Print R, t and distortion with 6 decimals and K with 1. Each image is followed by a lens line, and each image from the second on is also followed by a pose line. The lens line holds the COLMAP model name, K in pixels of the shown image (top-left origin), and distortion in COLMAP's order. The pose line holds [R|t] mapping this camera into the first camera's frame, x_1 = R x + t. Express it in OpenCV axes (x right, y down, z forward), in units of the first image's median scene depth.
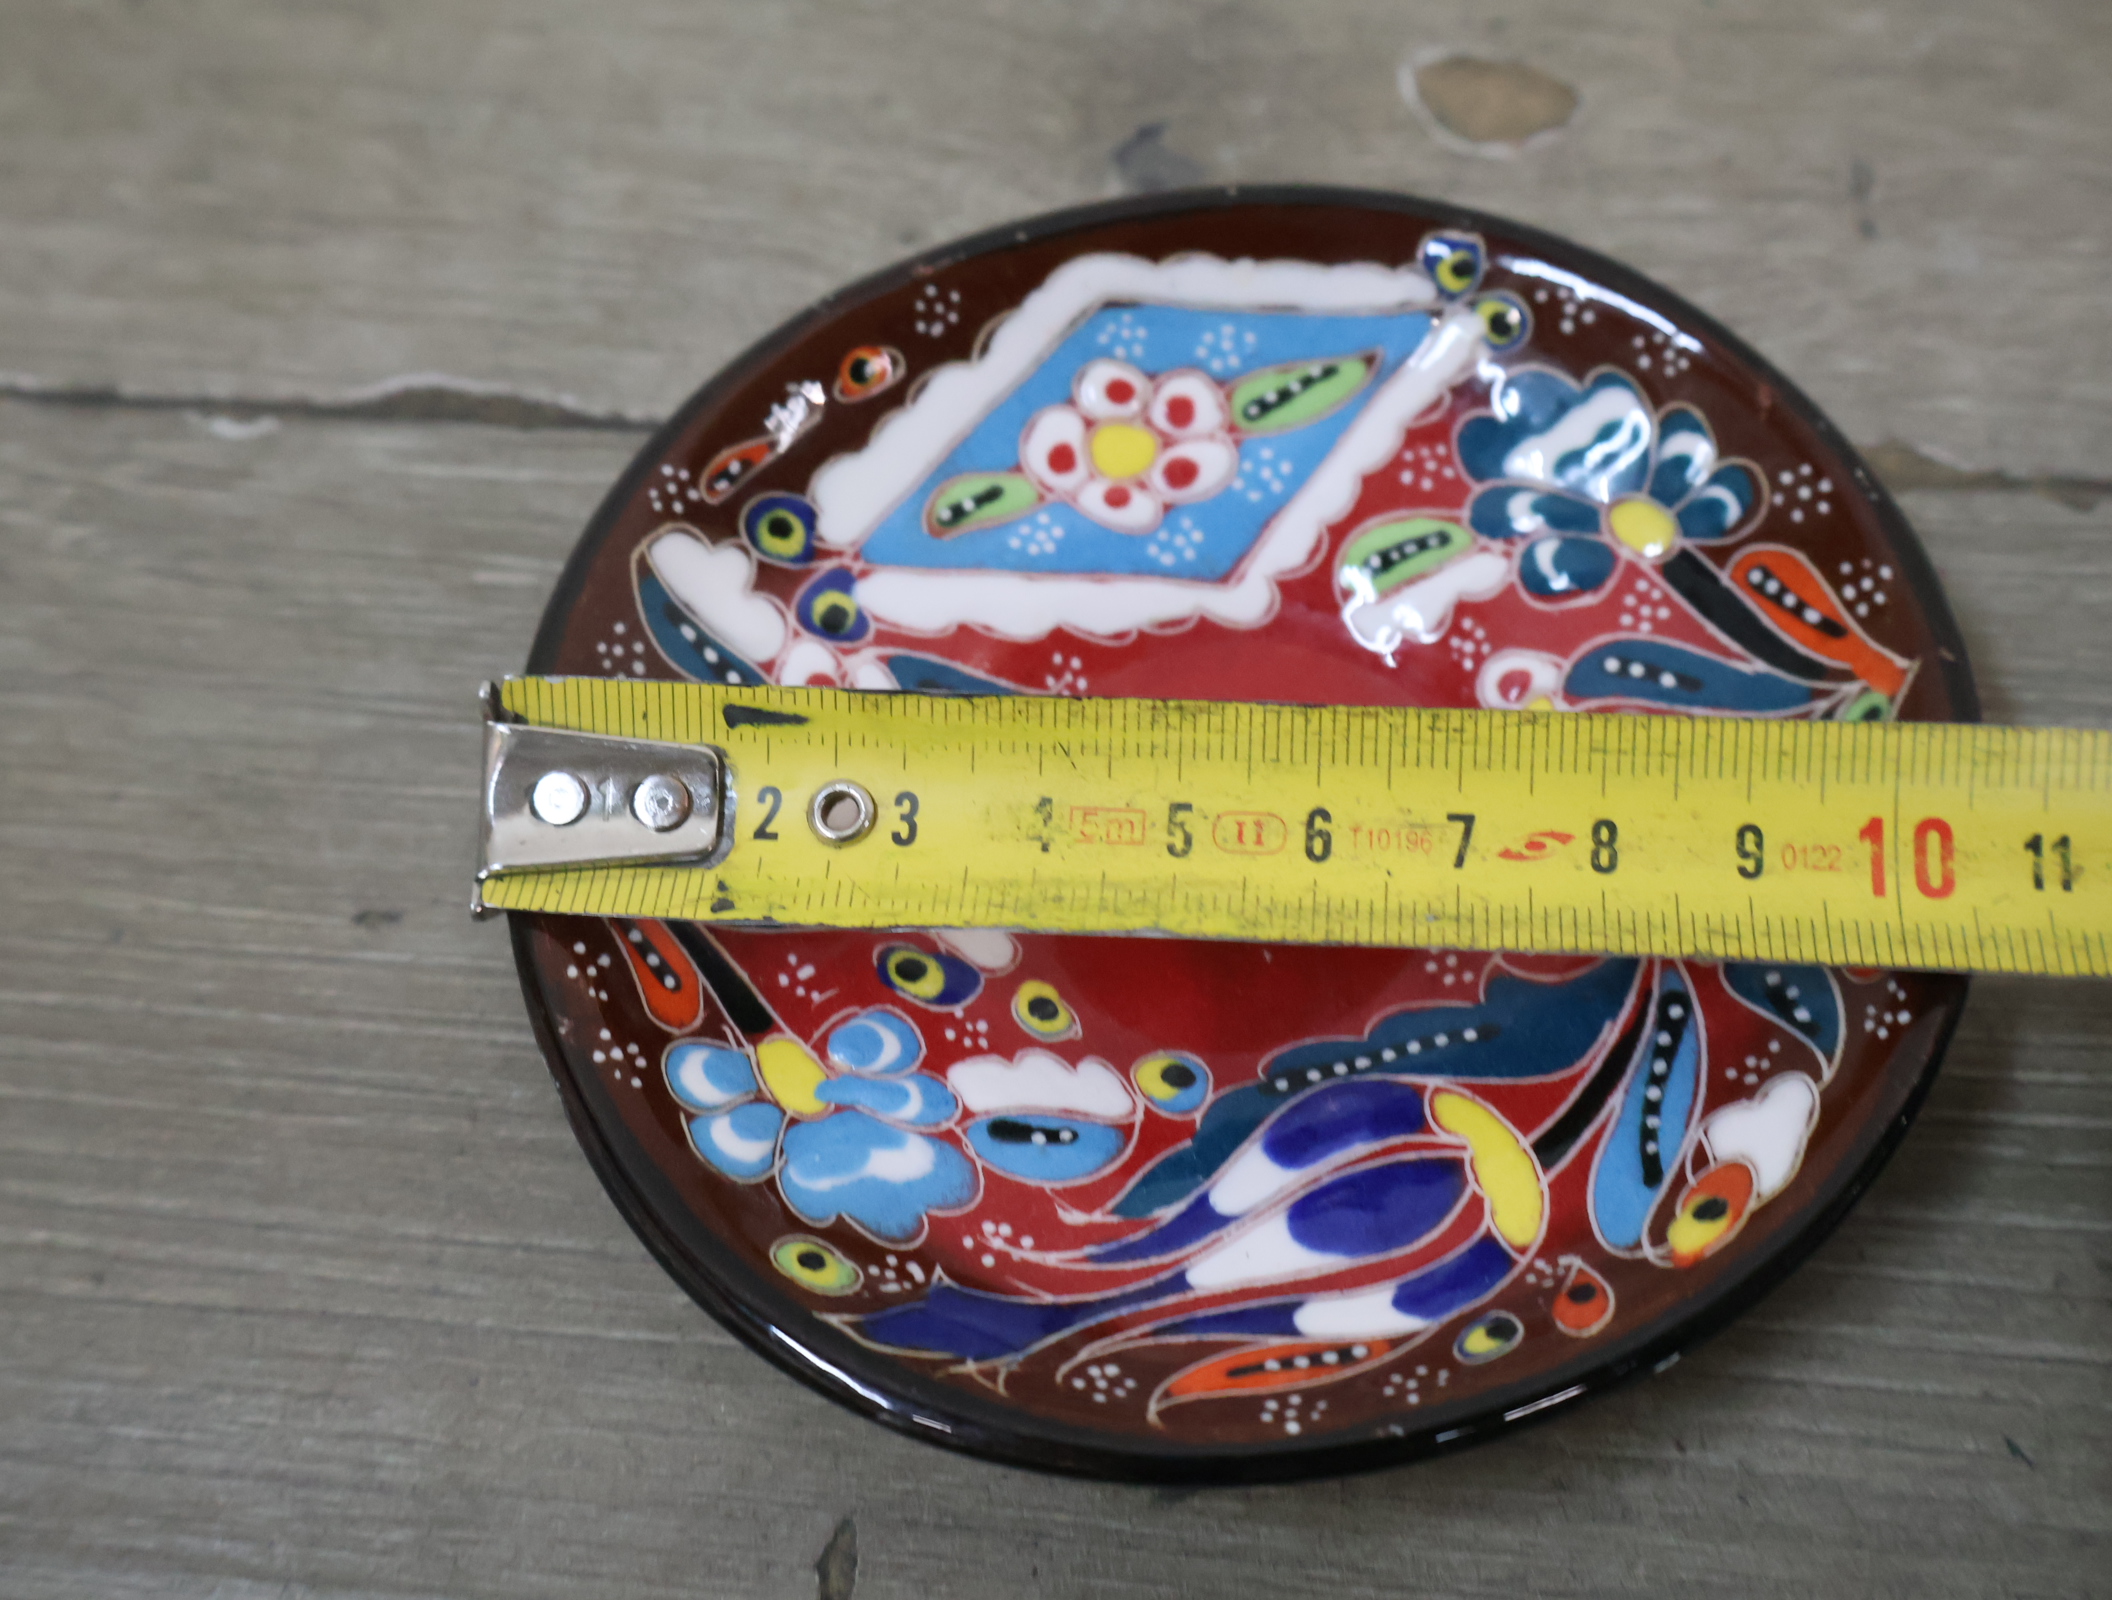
lens RADIAL K [[2657.4, 0, 1056.0], [0, 2657.4, 800.0], [0, 0, 1]] dist [0.002229, -0.026062]
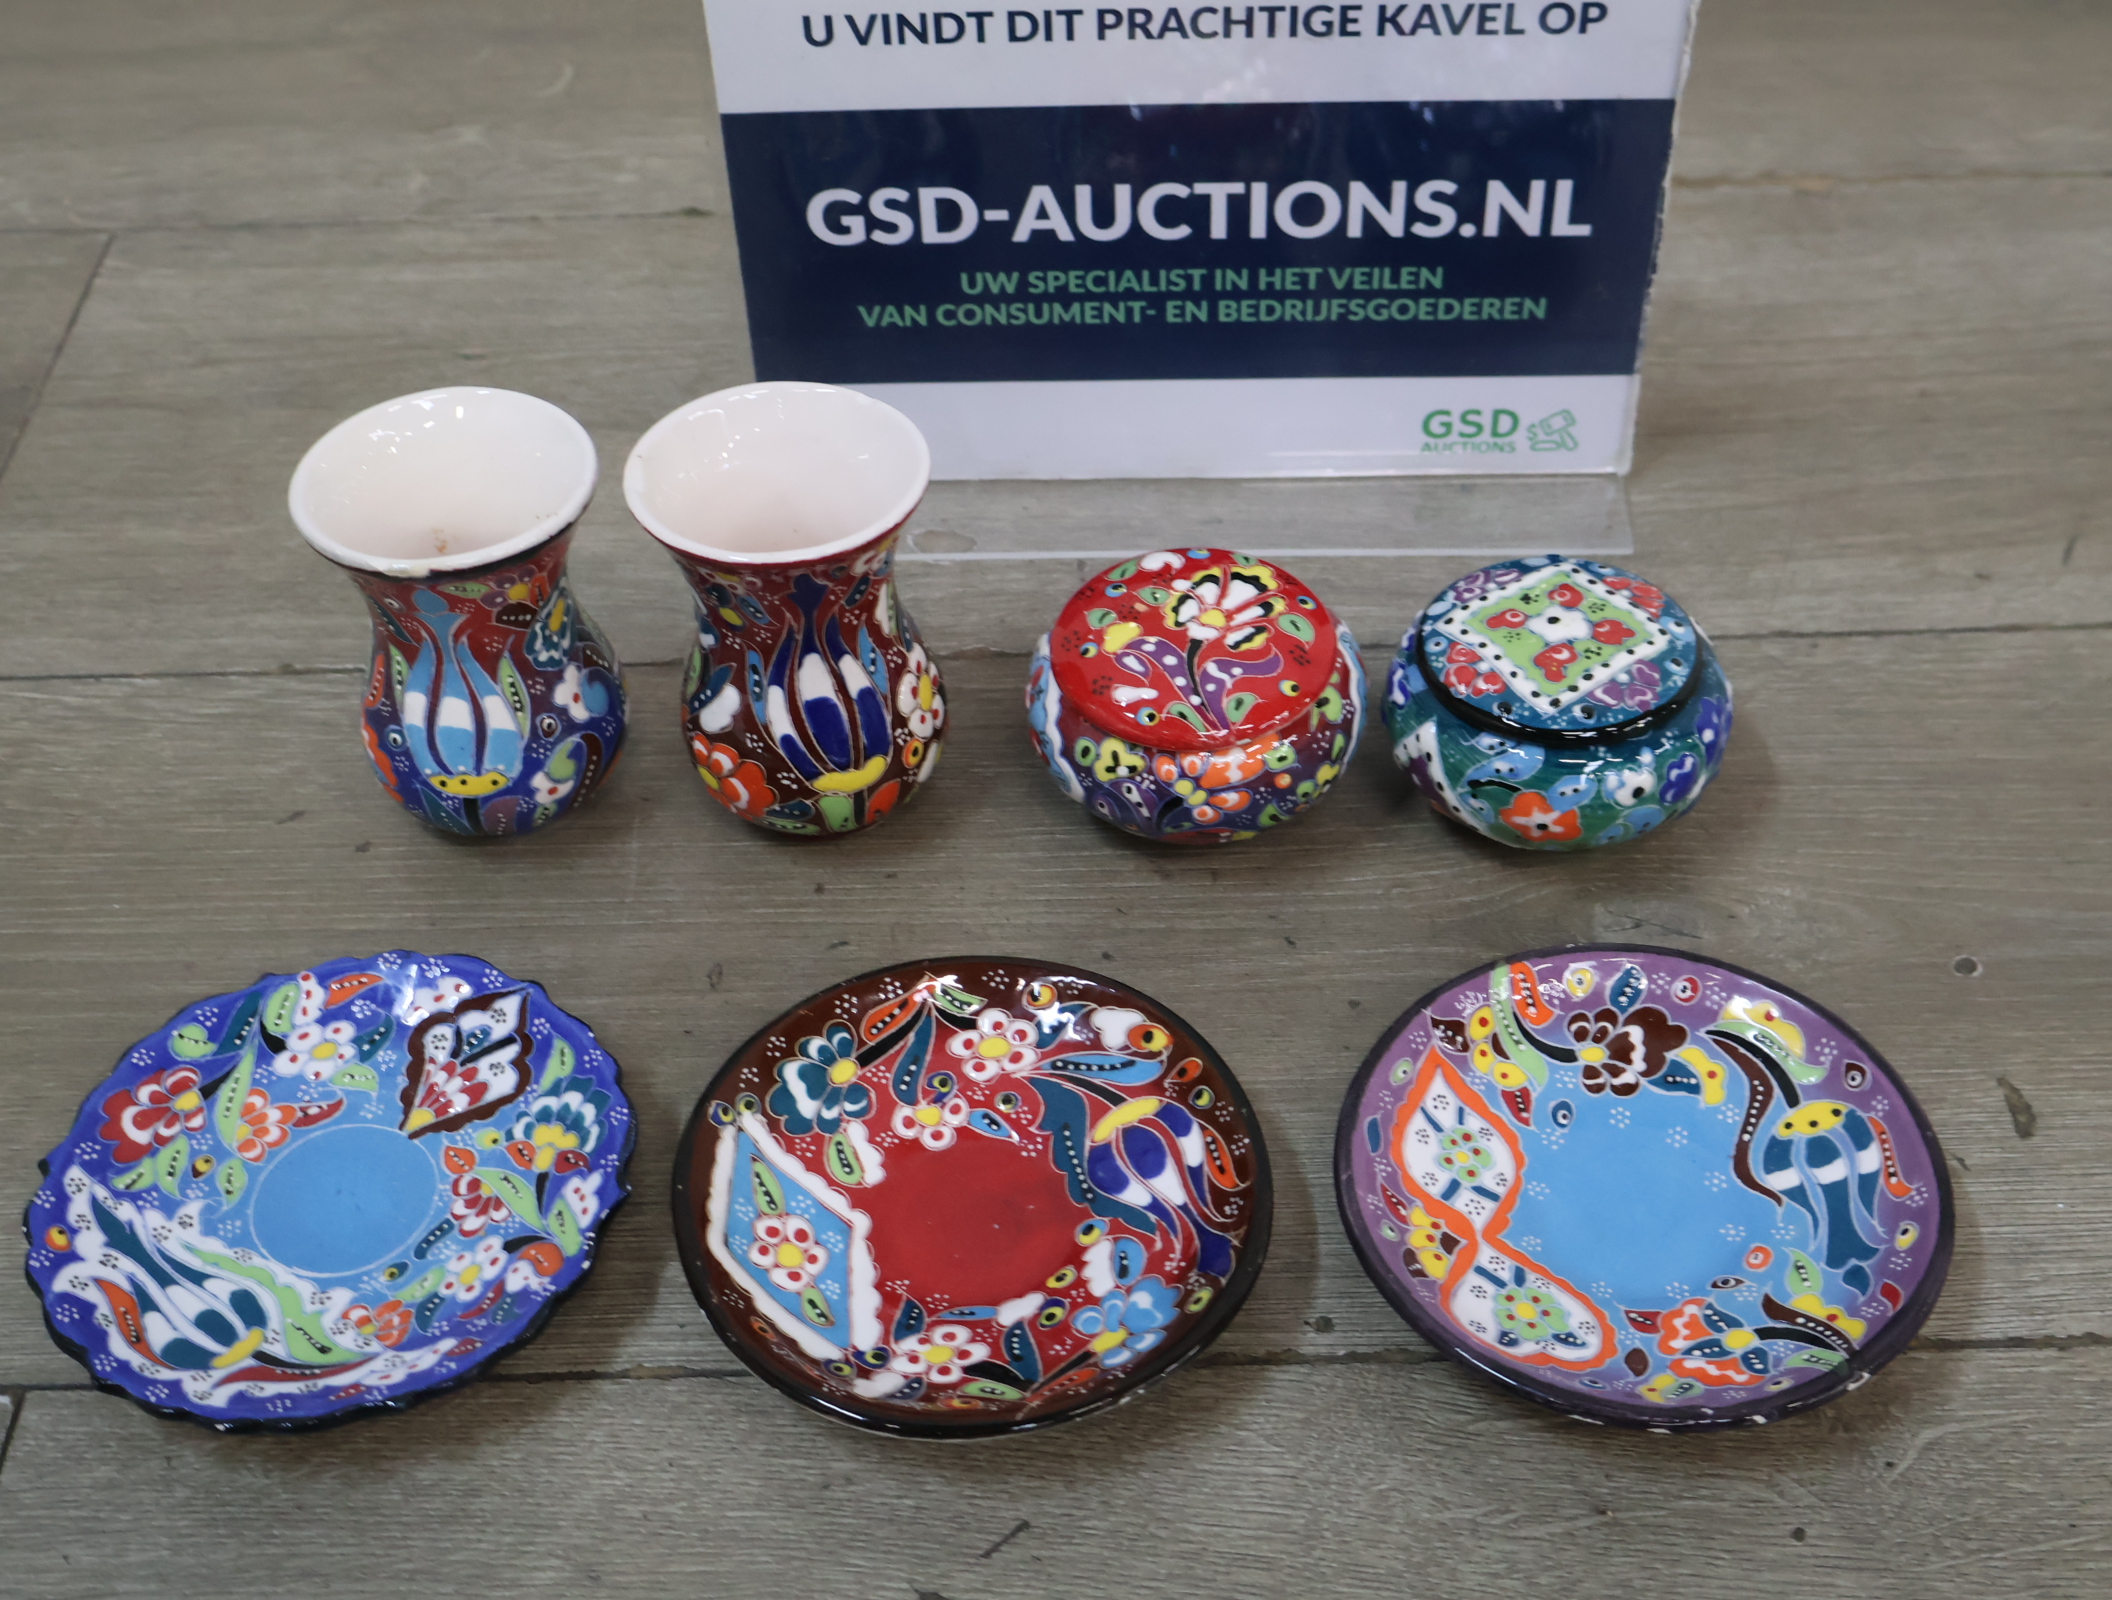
lens RADIAL K [[2660.9, 0, 1061.4], [0, 2660.9, 794.1], [0, 0, 1]] dist [-0.001572, -0.014173]
pose [[-0.078963, -0.617889, 0.782290, -1.490789], [0.901216, 0.291190, 0.320963, -0.755194], [-0.426115, 0.730357, 0.533858, -0.536378]]
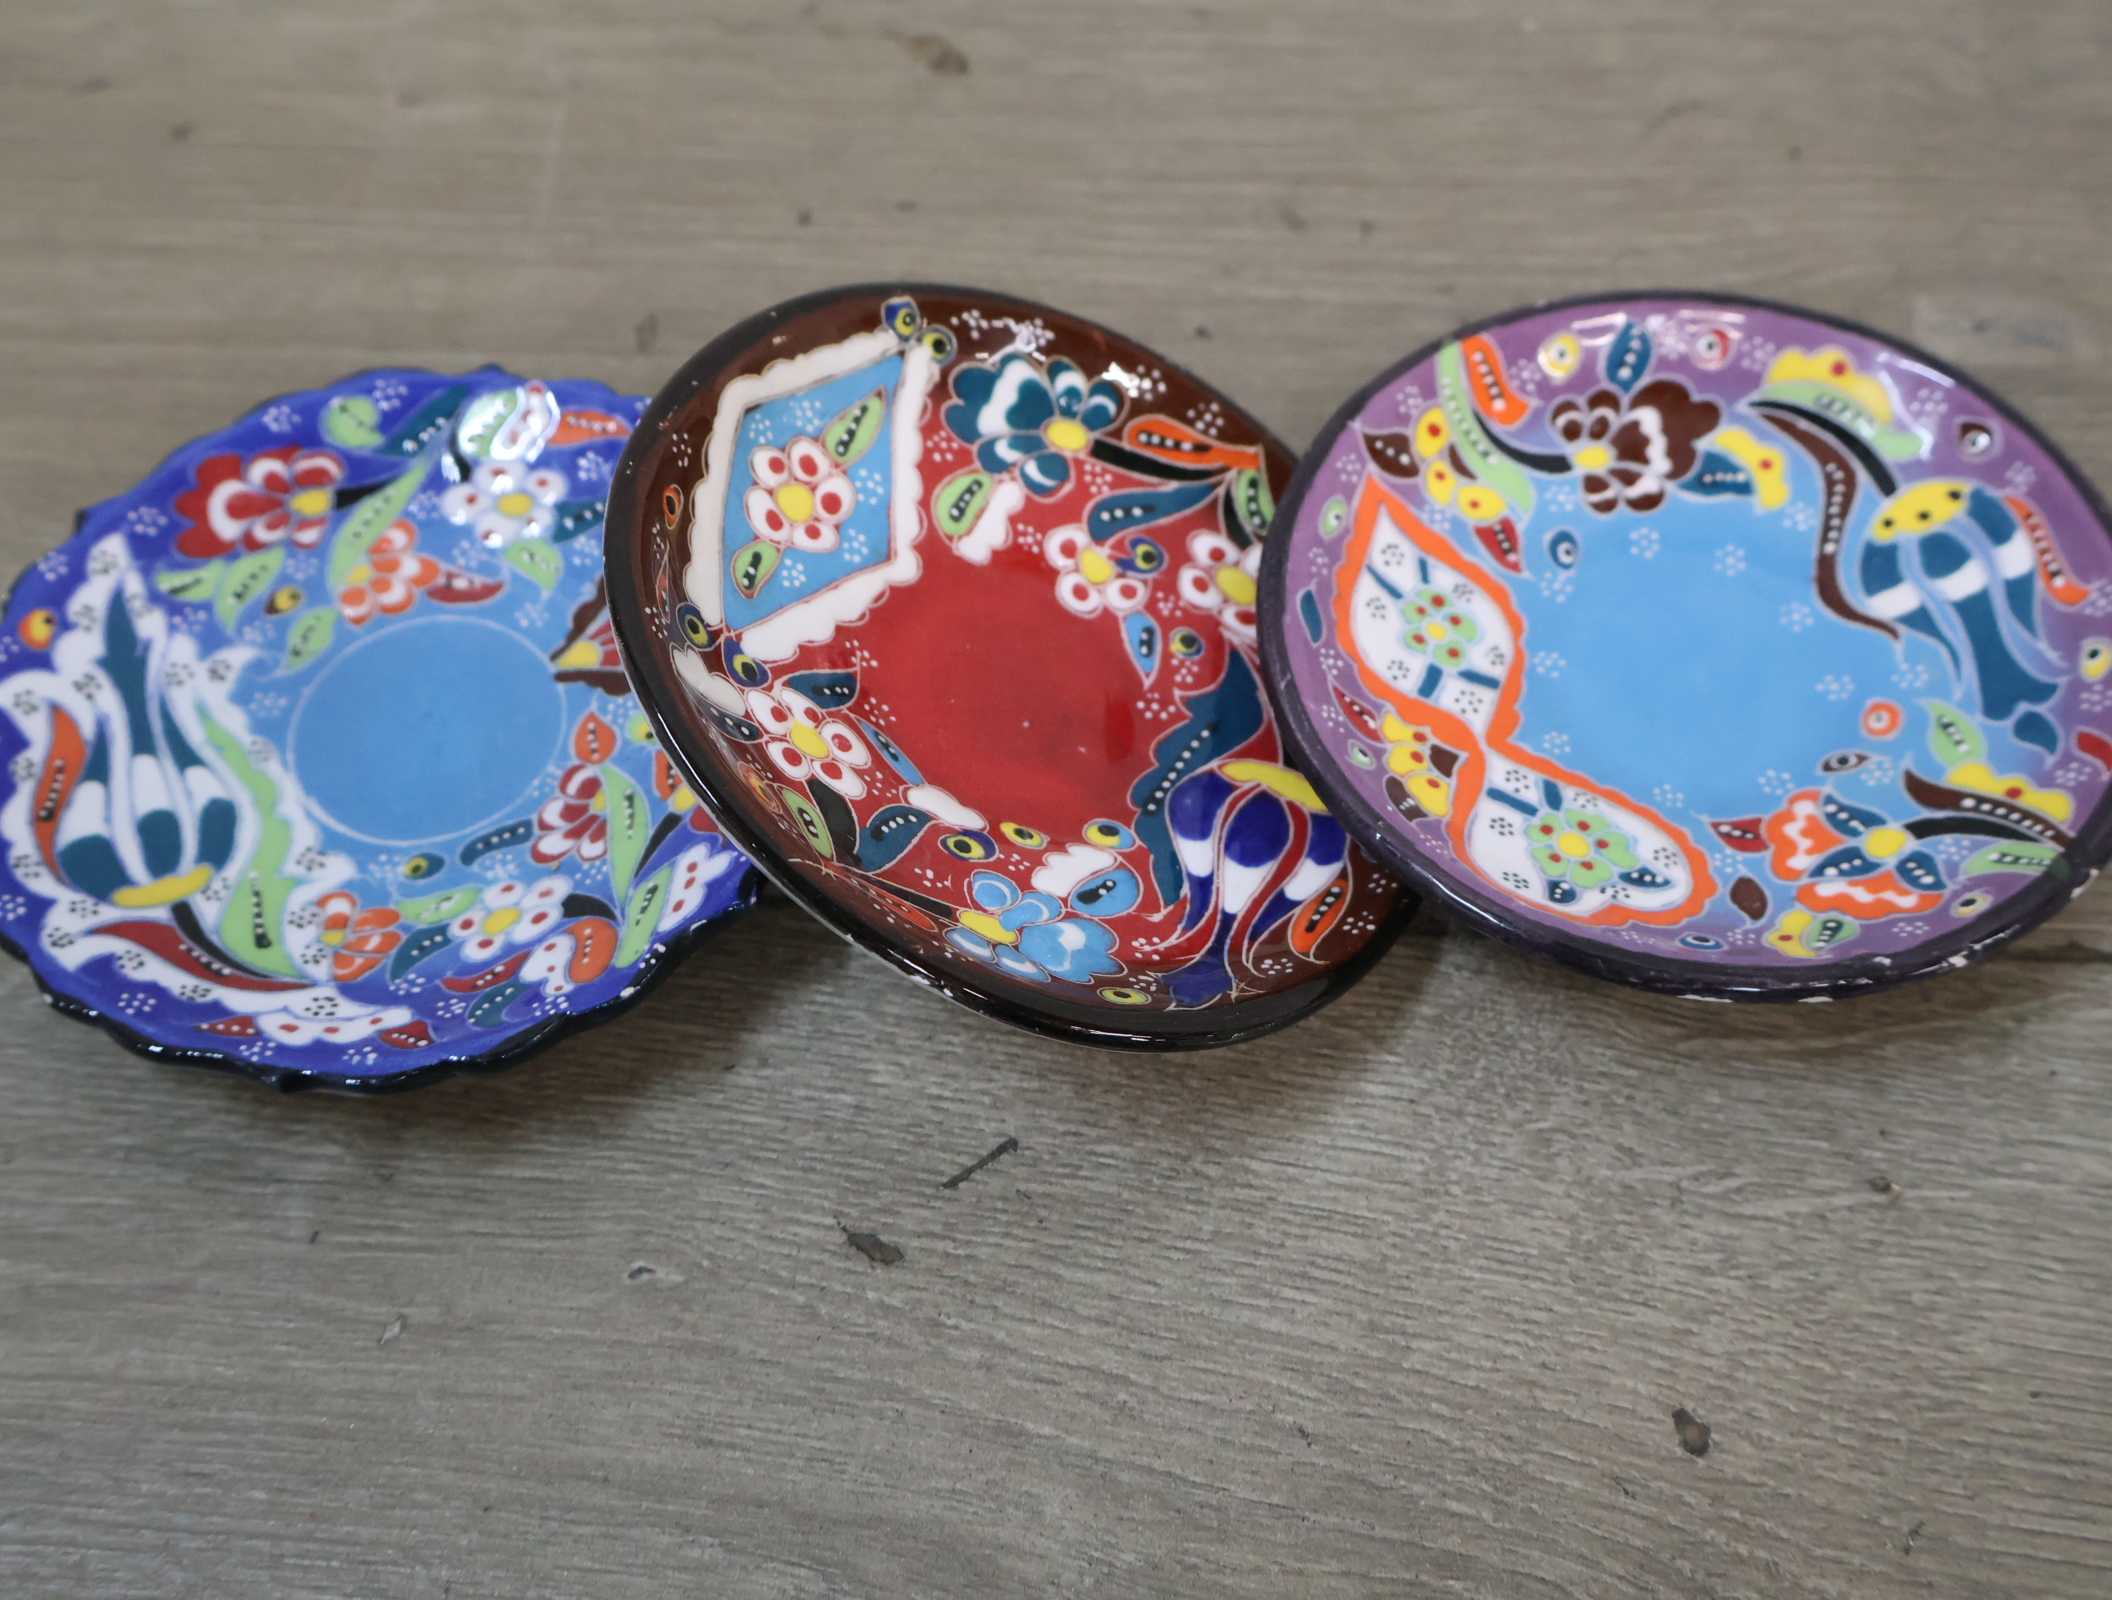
lens RADIAL K [[2657.4, 0, 1056.0], [0, 2657.4, 800.0], [0, 0, 1]] dist [0.002229, -0.026062]
pose [[0.562377, -0.395789, 0.726005, -1.031542], [0.398748, 0.898979, 0.181210, -0.196219], [-0.724384, 0.187584, 0.663385, -0.027863]]
